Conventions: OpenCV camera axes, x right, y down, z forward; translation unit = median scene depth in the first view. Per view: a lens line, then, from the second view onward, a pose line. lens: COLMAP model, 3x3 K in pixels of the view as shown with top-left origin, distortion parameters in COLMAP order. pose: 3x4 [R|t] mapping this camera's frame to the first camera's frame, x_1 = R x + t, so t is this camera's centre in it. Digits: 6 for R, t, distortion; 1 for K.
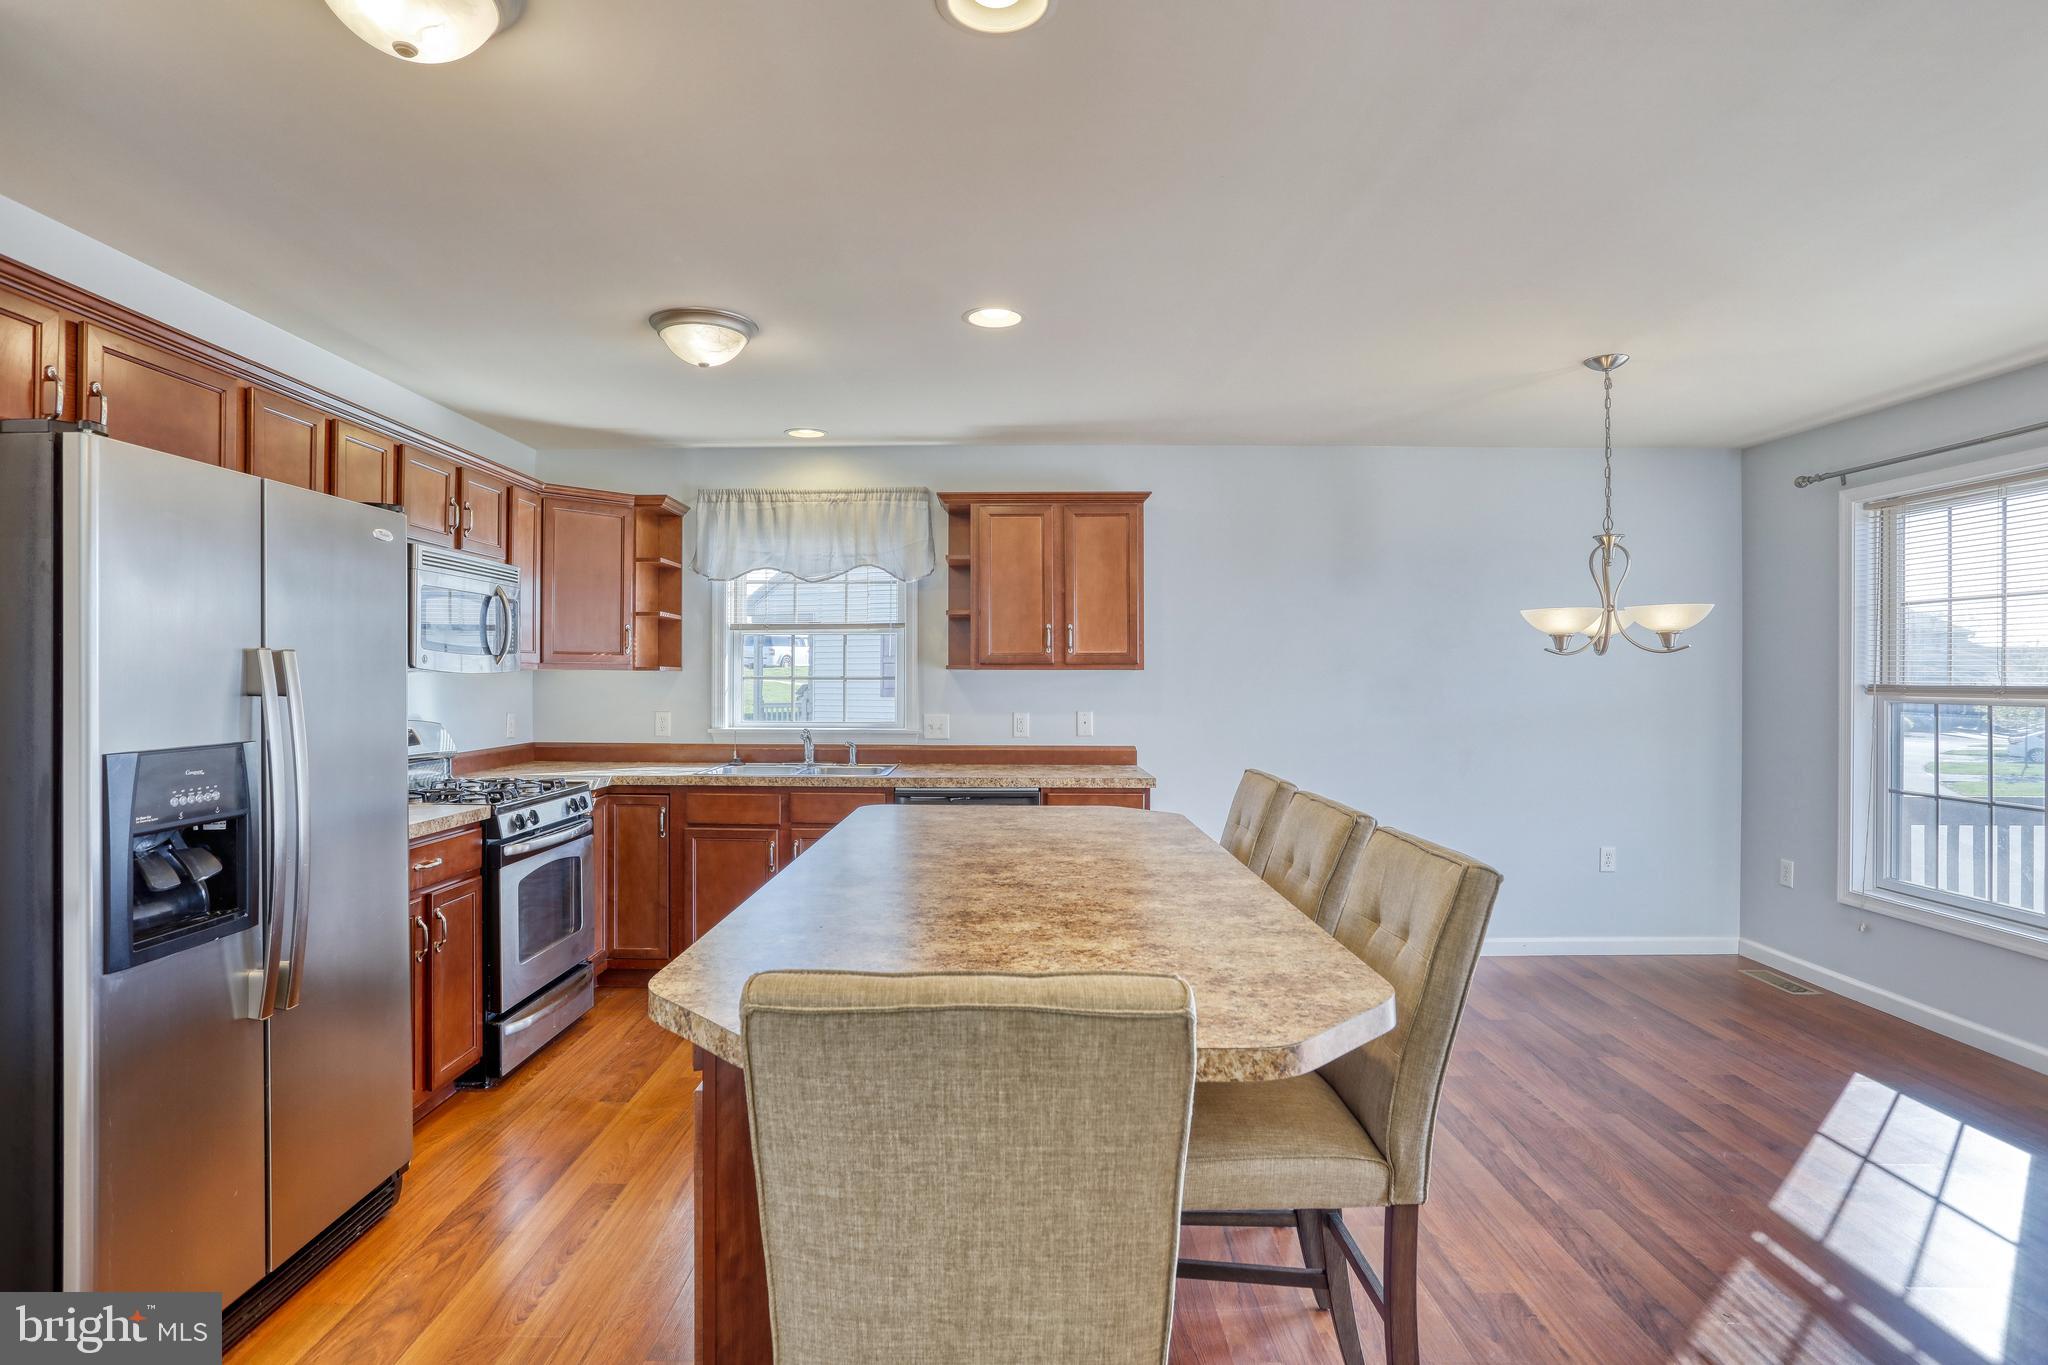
lens RADIAL K [[1046.9, 0, 997.6], [0, 1046.9, 666.4], [0, 0, 1]] dist [-0.076130, 0.040374]
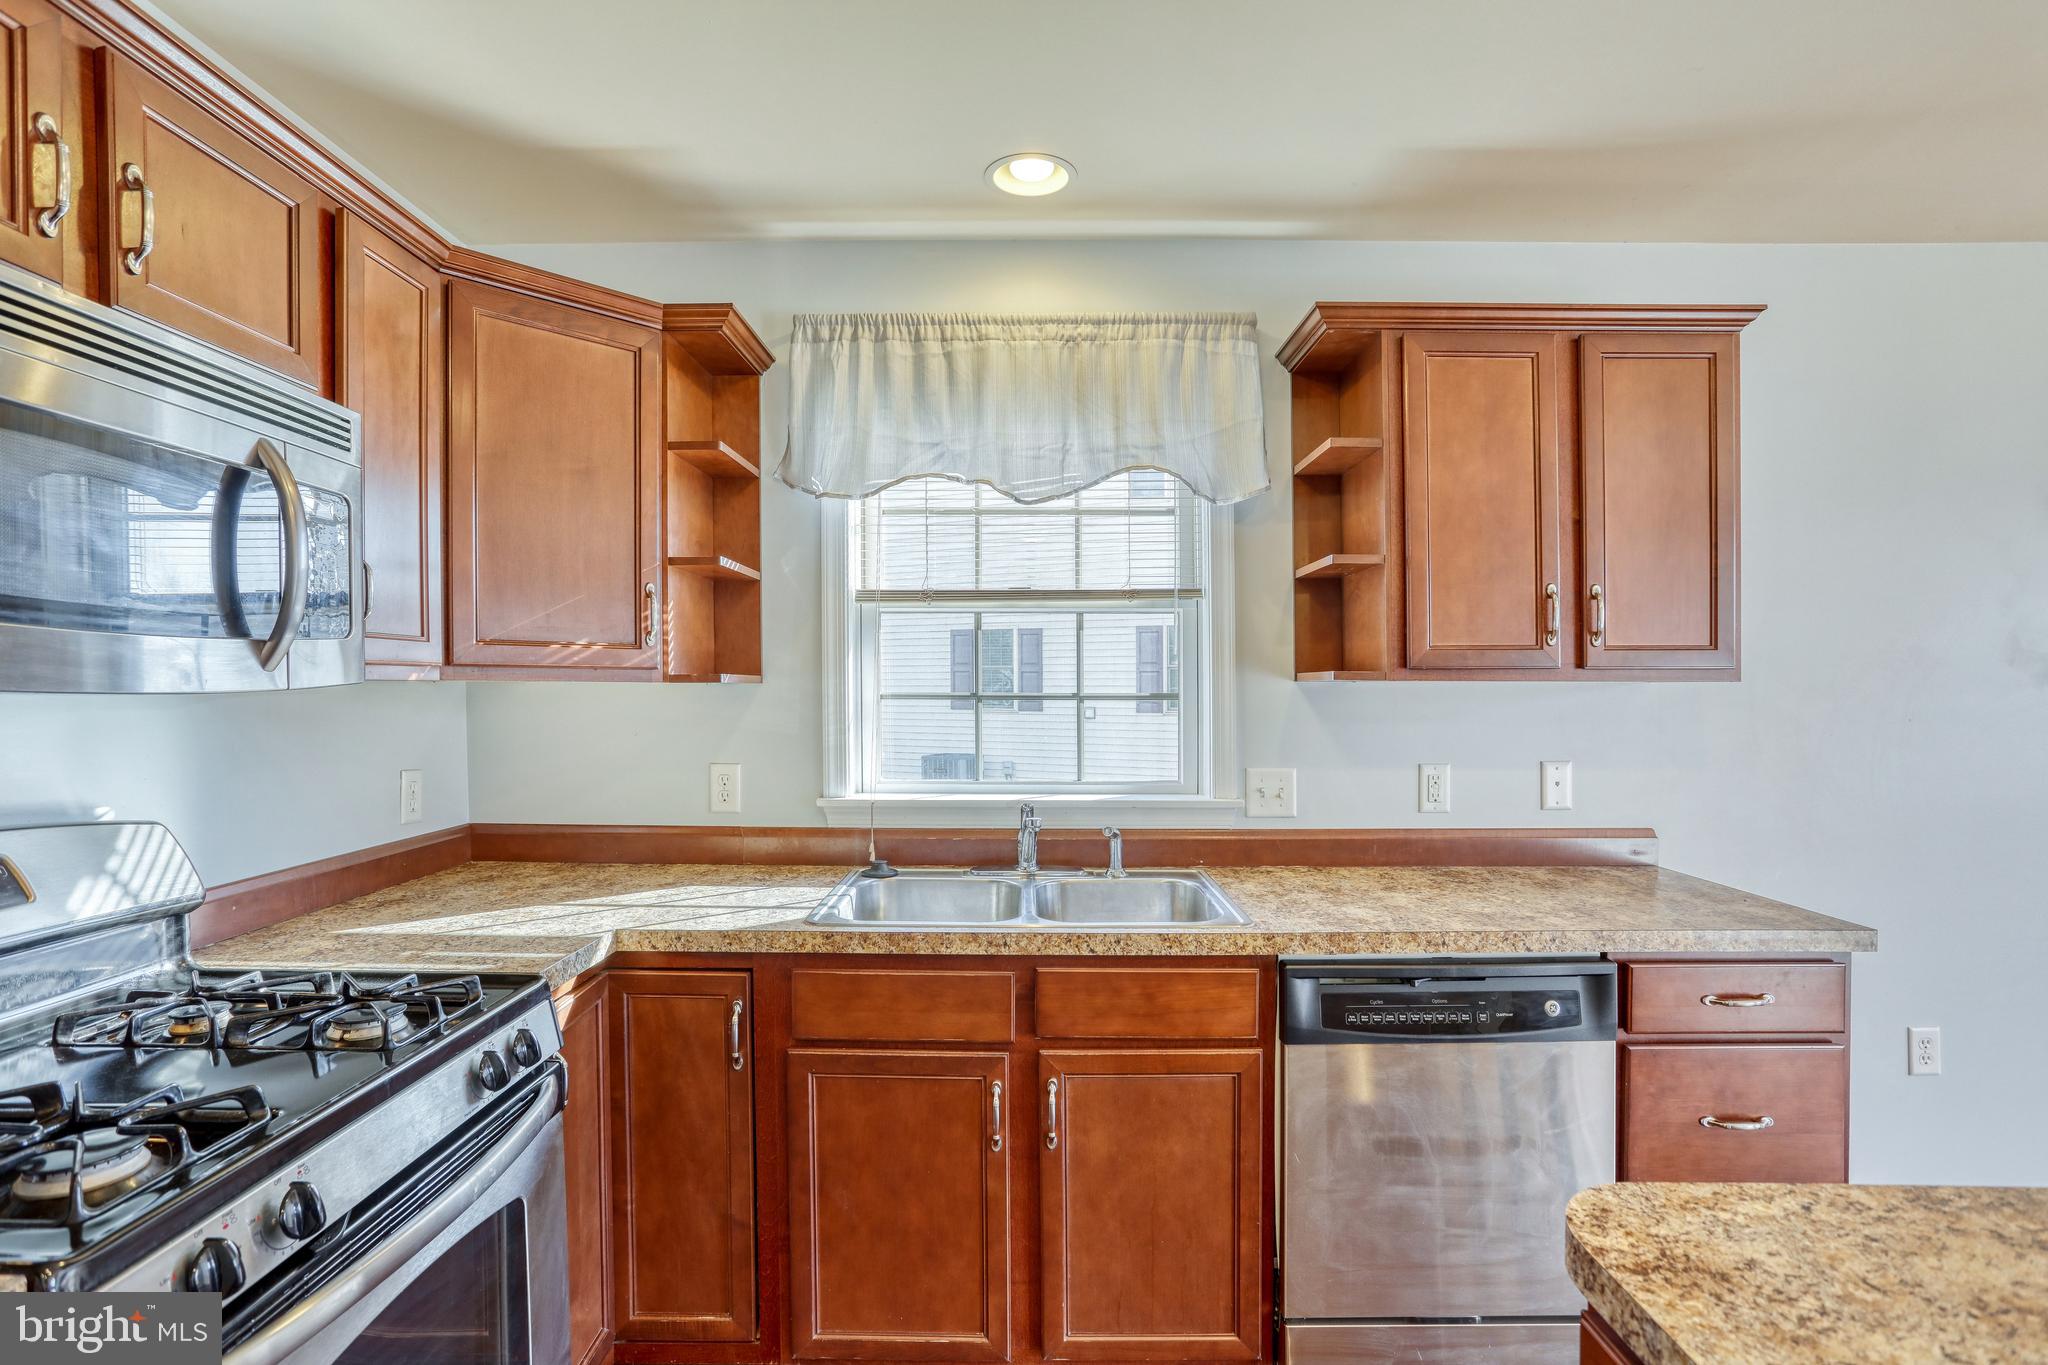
lens RADIAL K [[968.6, 0, 1012.5], [0, 968.6, 711.6], [0, 0, 1]] dist [-0.043239, 0.000782]
pose [[0.999994, -0.000182, 0.003413, -0.195952], [0.000055, 0.999308, 0.037185, 0.000914], [-0.003418, -0.037185, 0.999303, 0.566556]]
